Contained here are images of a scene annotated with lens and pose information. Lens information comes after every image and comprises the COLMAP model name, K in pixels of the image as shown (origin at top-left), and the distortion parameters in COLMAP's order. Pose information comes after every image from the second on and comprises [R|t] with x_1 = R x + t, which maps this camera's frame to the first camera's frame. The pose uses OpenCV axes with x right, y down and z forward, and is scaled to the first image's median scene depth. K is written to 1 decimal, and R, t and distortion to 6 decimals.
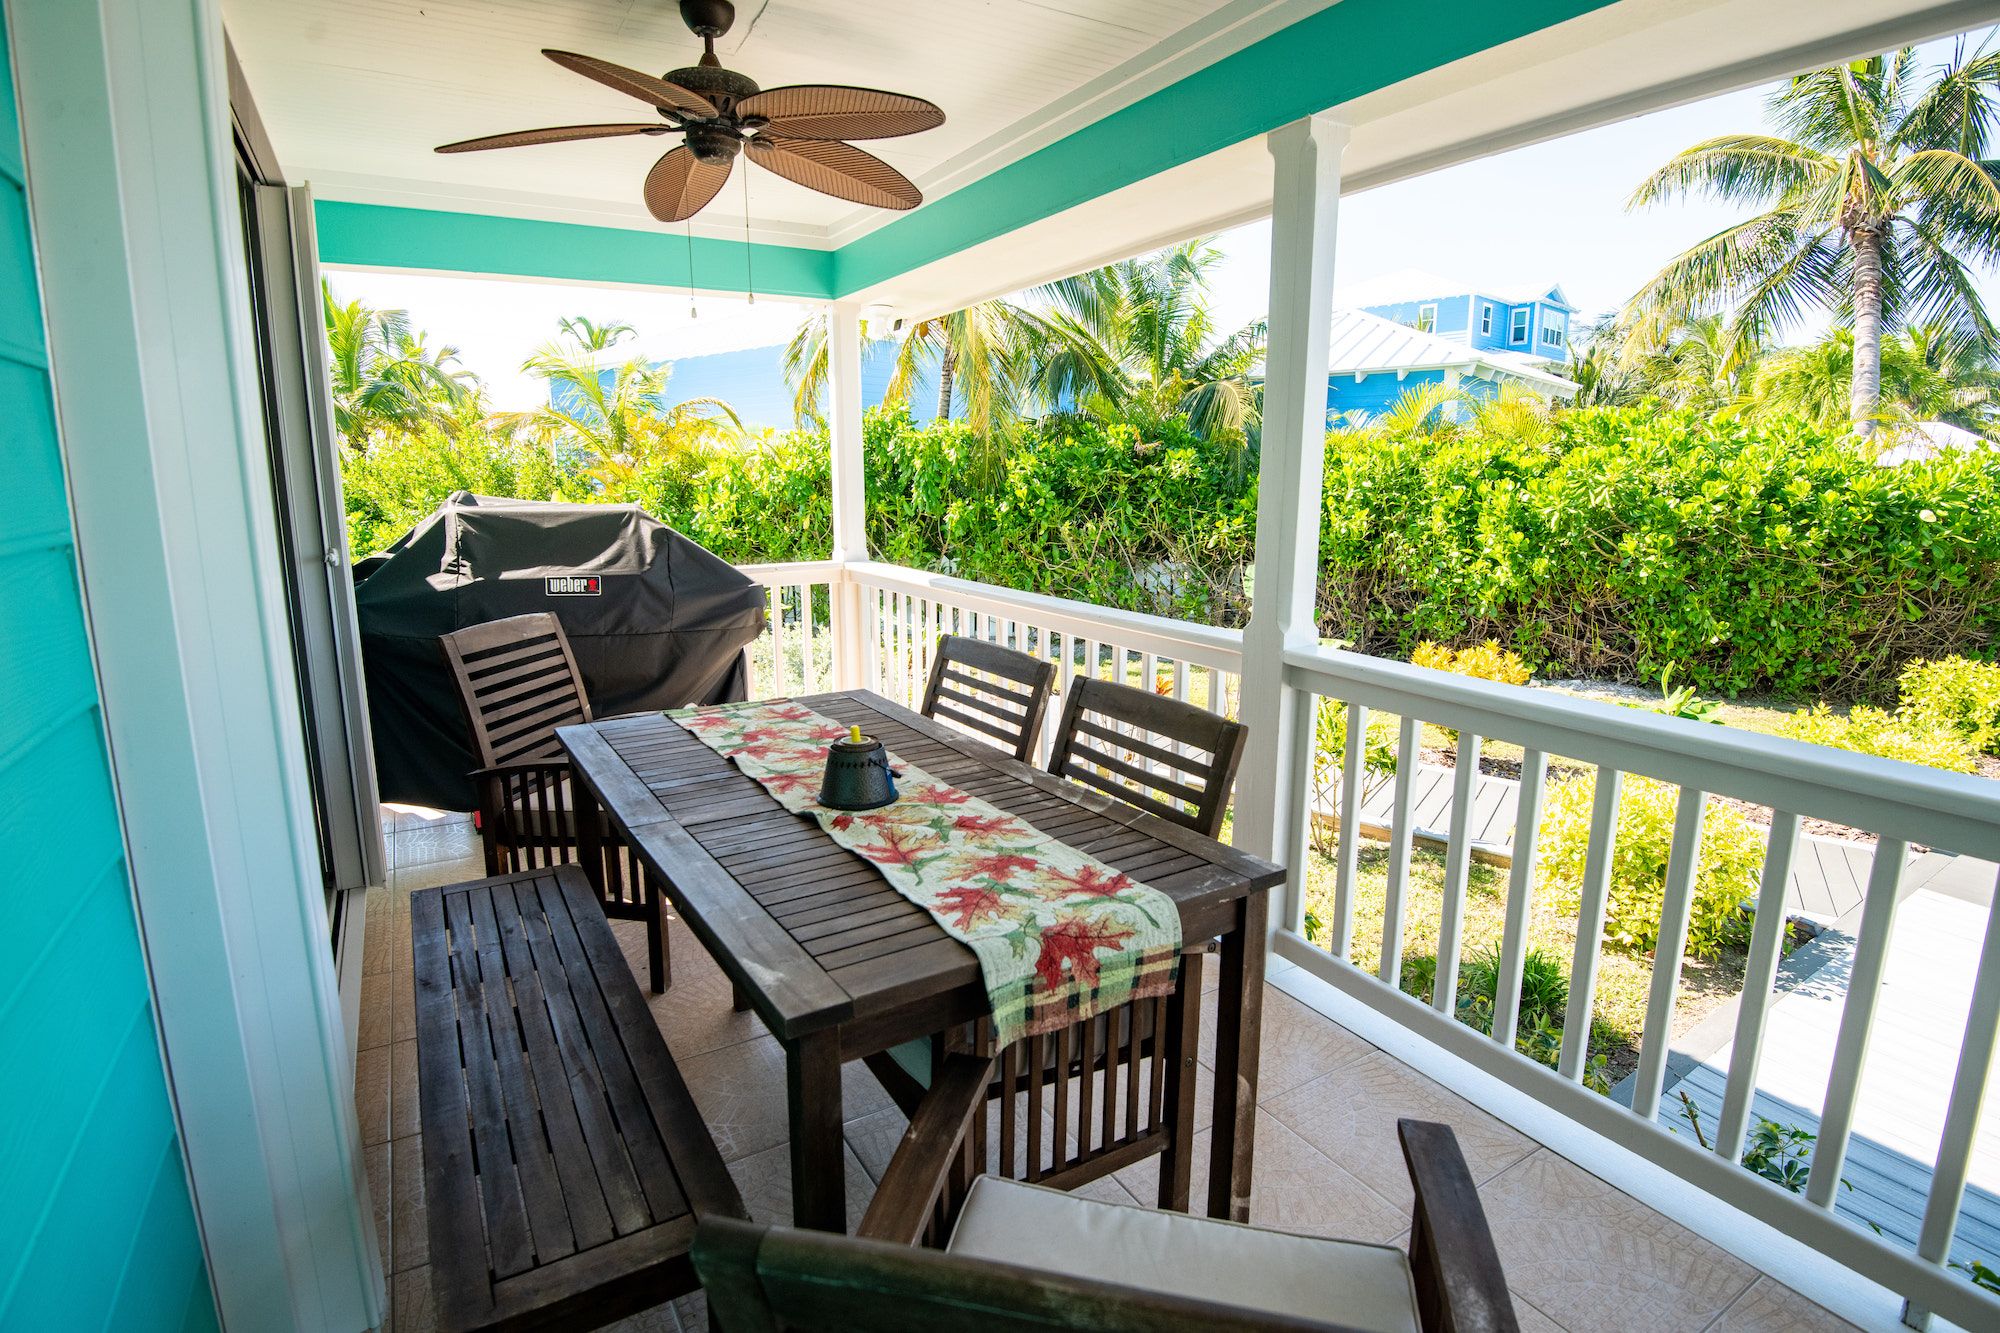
lens RADIAL K [[1018.1, 0, 1005.6], [0, 1018.1, 662.5], [0, 0, 1]] dist [-0.017141, -0.004615]
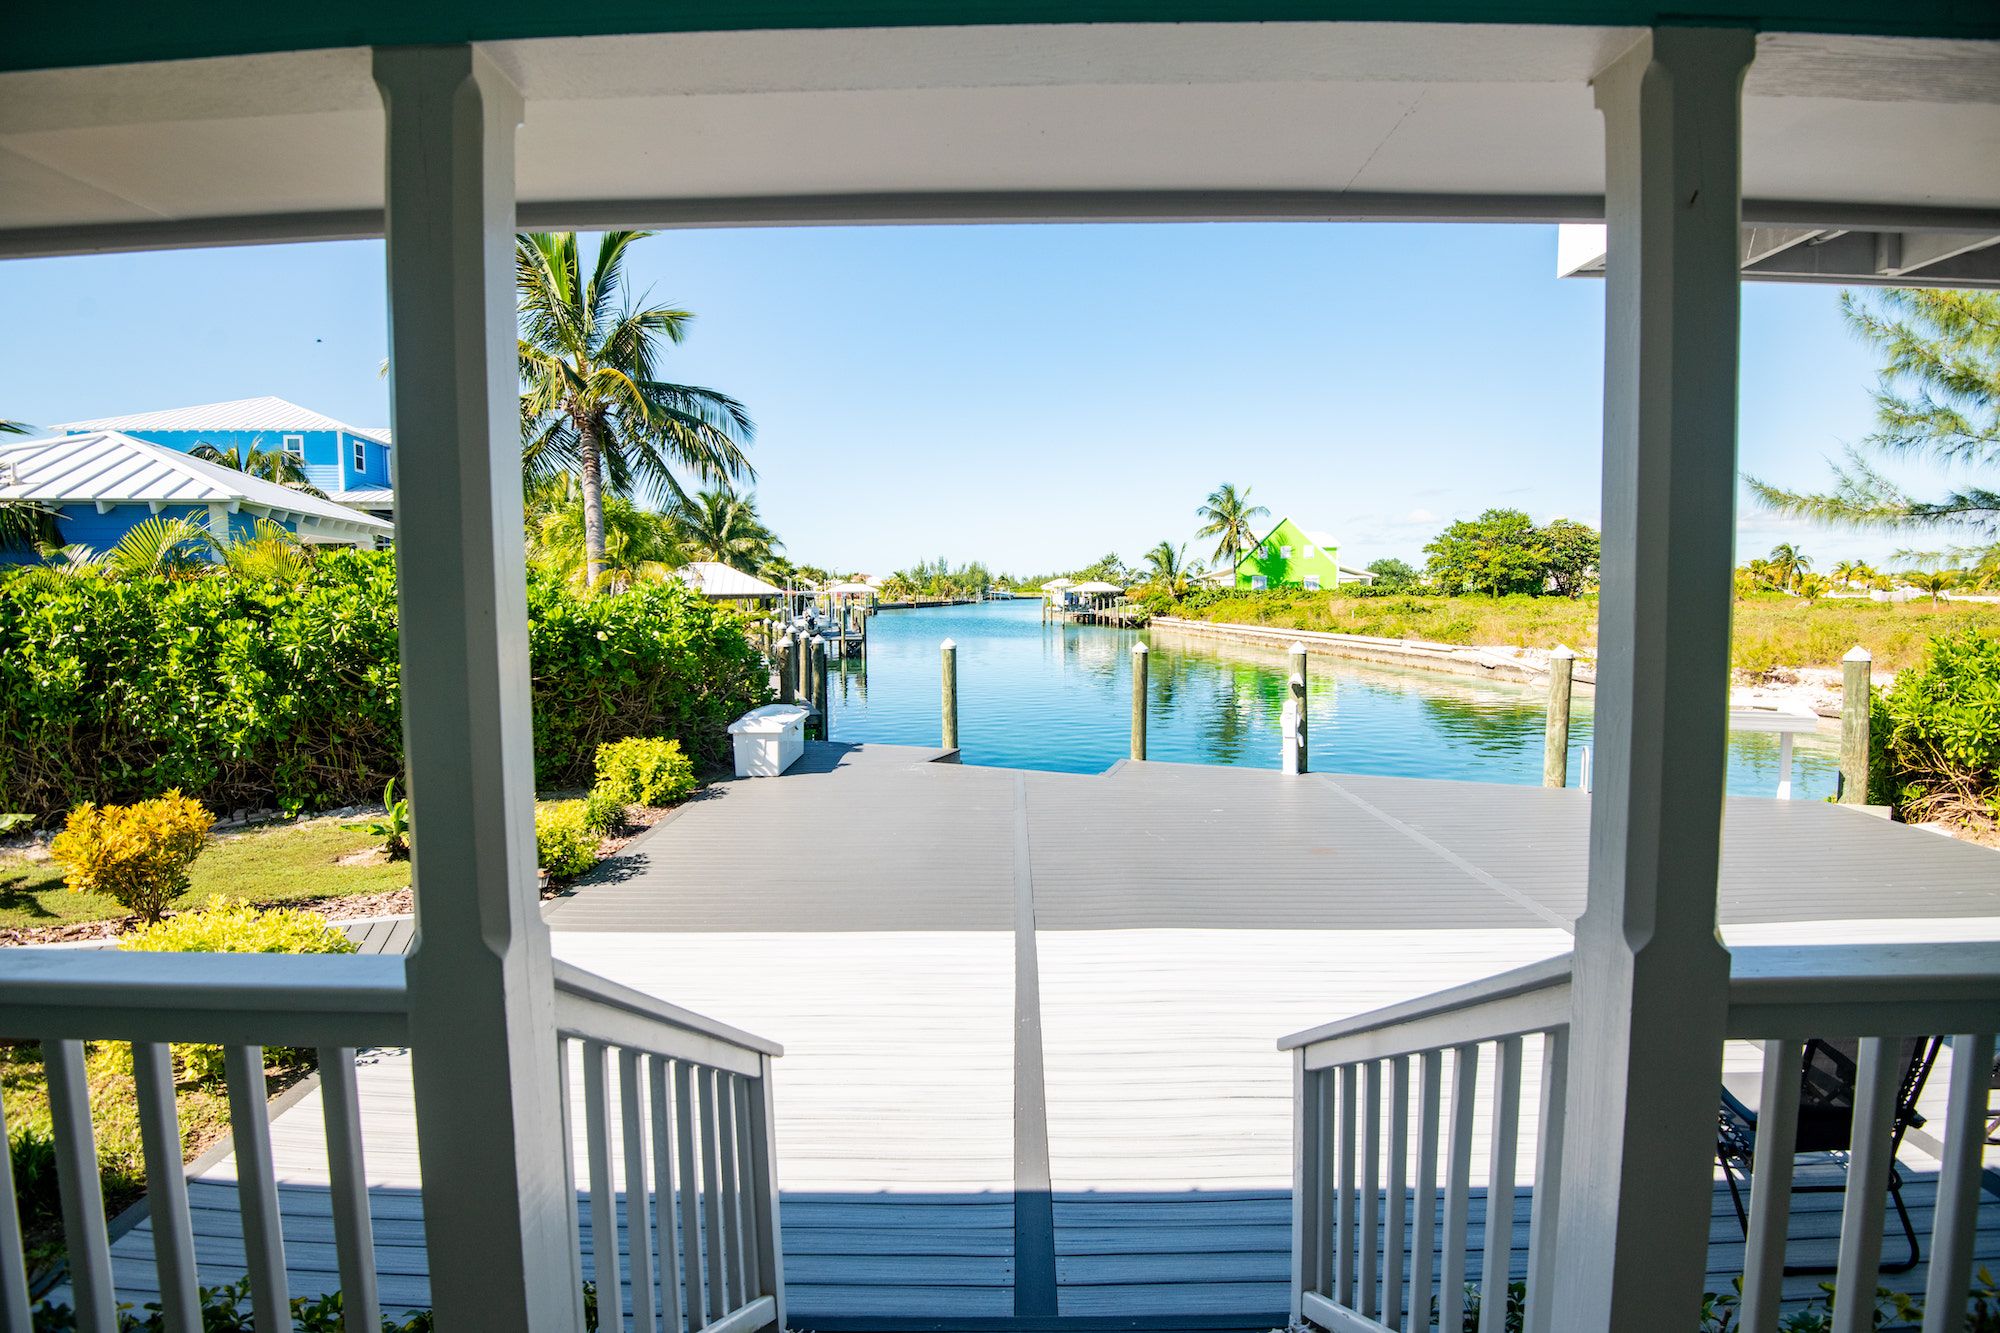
lens RADIAL K [[950.2, 0, 998.1], [0, 950.2, 659.6], [0, 0, 1]] dist [-0.010309, -0.005919]
pose [[0.548244, -0.064744, 0.833809, 0.125937], [0.168140, 0.985175, -0.034058, 0.013091], [-0.819242, 0.158869, 0.551002, -0.100867]]
